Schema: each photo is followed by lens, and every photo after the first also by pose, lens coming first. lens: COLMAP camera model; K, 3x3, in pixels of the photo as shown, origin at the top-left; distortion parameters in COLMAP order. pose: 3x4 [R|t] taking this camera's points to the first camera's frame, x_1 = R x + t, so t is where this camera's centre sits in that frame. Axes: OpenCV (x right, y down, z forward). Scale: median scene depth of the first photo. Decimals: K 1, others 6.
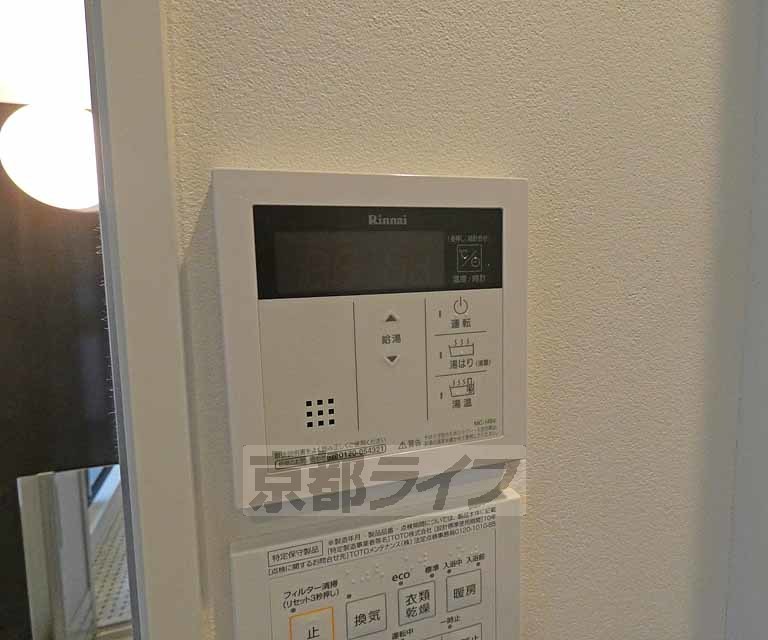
lens RADIAL K [[515.9, 0, 388.0], [0, 515.9, 320.0], [0, 0, 1]] dist [0.004351, 0.001719]
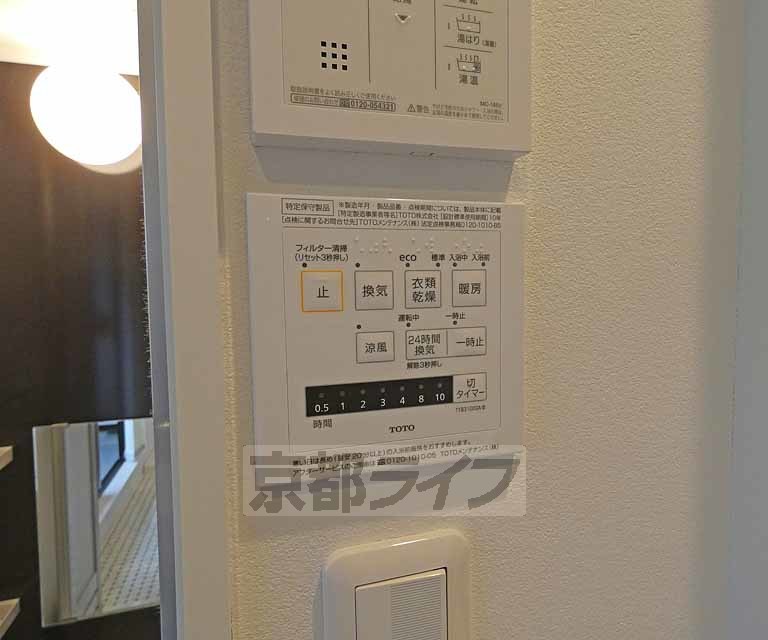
lens RADIAL K [[515.9, 0, 380.1], [0, 515.9, 319.0], [0, 0, 1]] dist [0.004351, 0.001719]
pose [[0.999279, 0.014442, -0.035108, 0.007539], [-0.015964, 0.998927, -0.043480, 0.681609], [0.034443, 0.044010, 0.998437, -0.030655]]
